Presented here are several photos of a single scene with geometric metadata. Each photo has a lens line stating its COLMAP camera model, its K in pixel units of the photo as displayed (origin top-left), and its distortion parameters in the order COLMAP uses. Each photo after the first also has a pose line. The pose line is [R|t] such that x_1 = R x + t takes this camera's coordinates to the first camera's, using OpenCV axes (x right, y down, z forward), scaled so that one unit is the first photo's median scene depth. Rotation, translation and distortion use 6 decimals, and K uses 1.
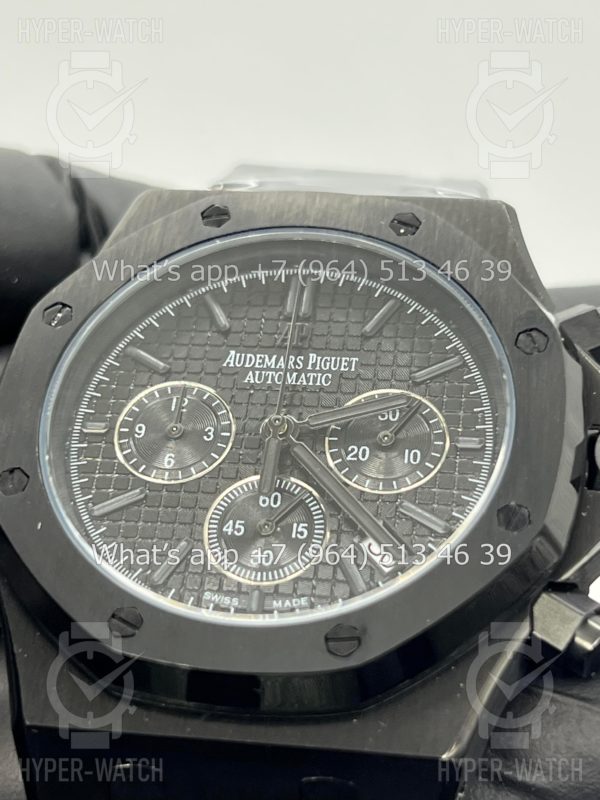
lens RADIAL K [[1880.4, 0, 299.6], [0, 1880.4, 393.3], [0, 0, 1]] dist [0.234254, 0.000000]
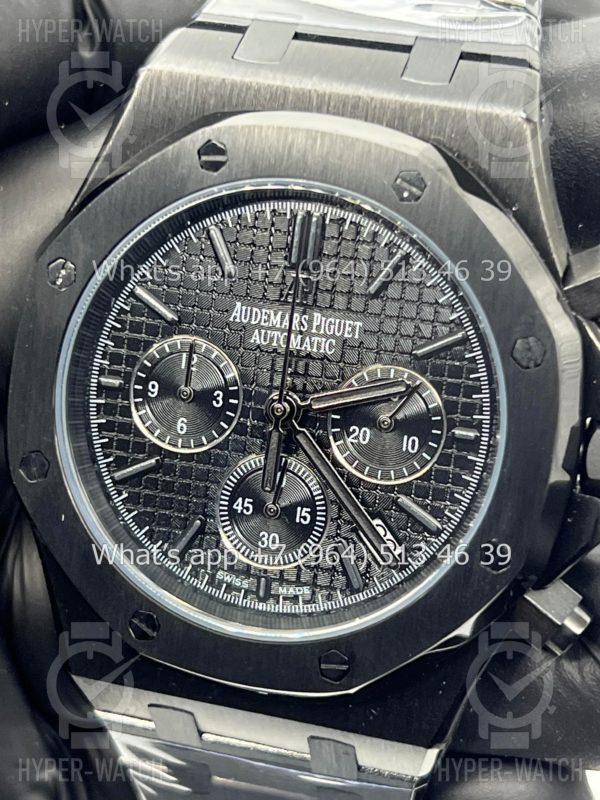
lens RADIAL K [[1880.4, 0, 306.0], [0, 1880.4, 404.1], [0, 0, 1]] dist [0.234254, 0.000000]
pose [[0.991849, 0.017349, -0.126228, 0.131056], [0.066341, 0.775488, 0.627867, -0.625879], [0.108782, -0.631124, 0.768016, 0.212518]]
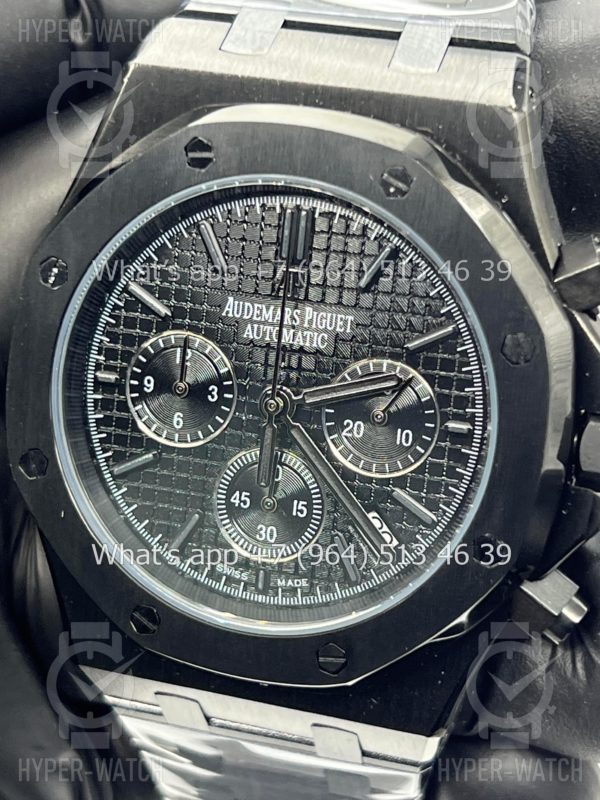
lens RADIAL K [[1880.4, 0, 304.7], [0, 1880.4, 399.7], [0, 0, 1]] dist [0.234254, 0.000000]
pose [[0.985736, 0.006506, -0.168171, 0.176660], [0.108494, 0.739336, 0.664539, -0.662302], [0.128658, -0.673306, 0.728084, 0.253783]]
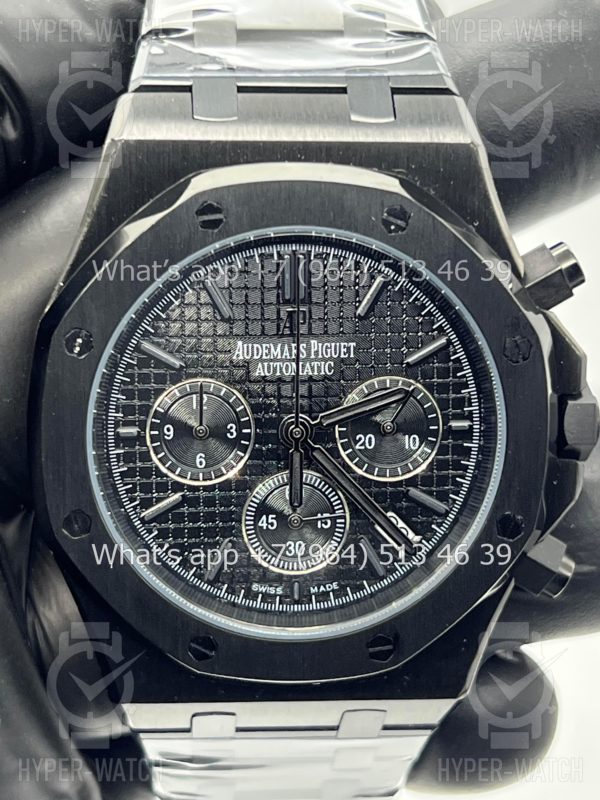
lens RADIAL K [[1880.4, 0, 300.1], [0, 1880.4, 396.9], [0, 0, 1]] dist [0.234254, 0.000000]
pose [[0.974127, -0.149669, 0.169337, -0.197462], [-0.008129, 0.725591, 0.688079, -0.775537], [-0.225853, -0.671653, 0.705601, 0.210382]]
